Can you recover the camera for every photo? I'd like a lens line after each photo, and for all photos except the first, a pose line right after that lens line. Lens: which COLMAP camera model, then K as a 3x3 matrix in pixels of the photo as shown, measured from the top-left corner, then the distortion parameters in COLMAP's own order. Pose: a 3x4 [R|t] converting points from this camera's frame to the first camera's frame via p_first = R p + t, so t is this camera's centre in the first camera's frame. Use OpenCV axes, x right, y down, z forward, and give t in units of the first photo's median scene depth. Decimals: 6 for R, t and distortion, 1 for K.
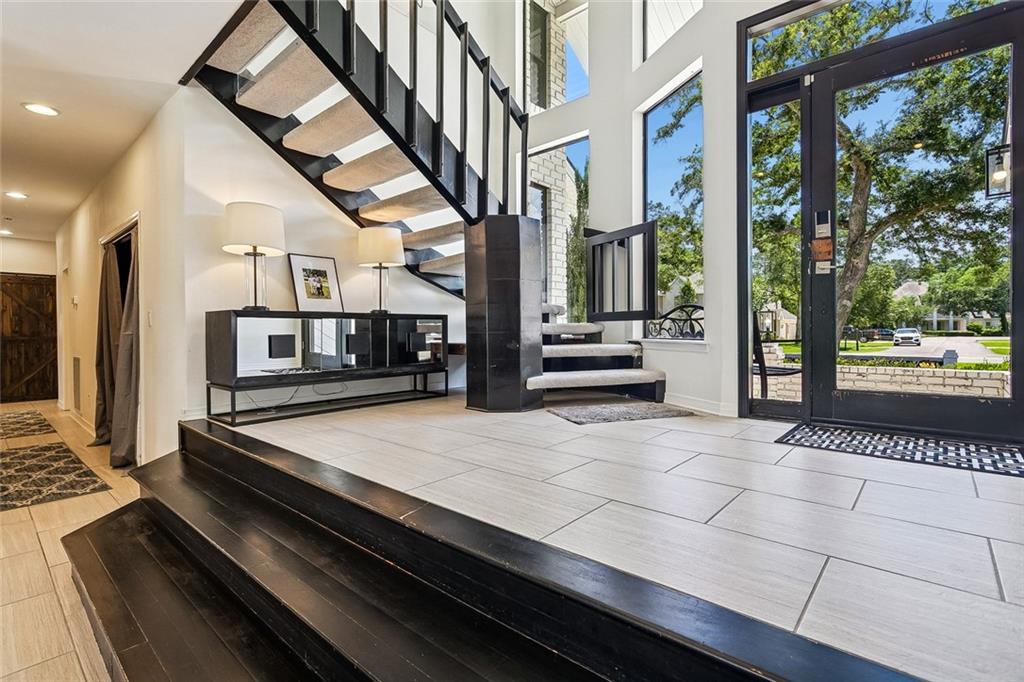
lens RADIAL K [[484.8, 0, 509.7], [0, 484.8, 335.9], [0, 0, 1]] dist [0.004342, 0.000515]
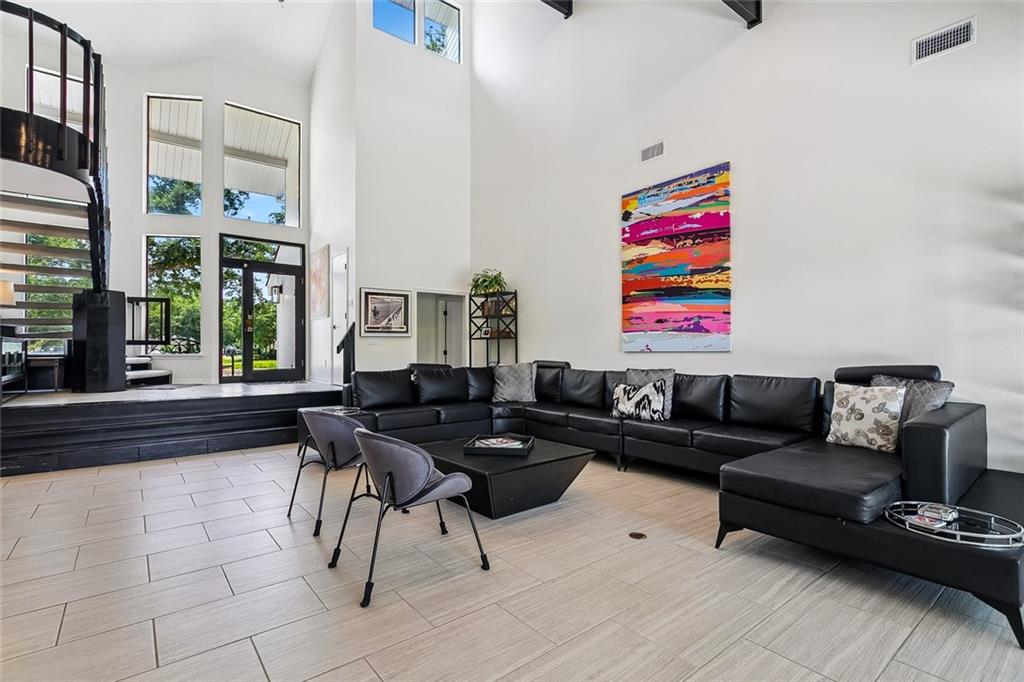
lens RADIAL K [[484.8, 0, 510.9], [0, 484.8, 342.9], [0, 0, 1]] dist [0.004342, 0.000515]
pose [[0.179557, 0.016752, 0.983605, -1.612421], [0.011521, 0.999751, -0.019130, 0.014606], [-0.983680, 0.014767, 0.179319, -0.895482]]
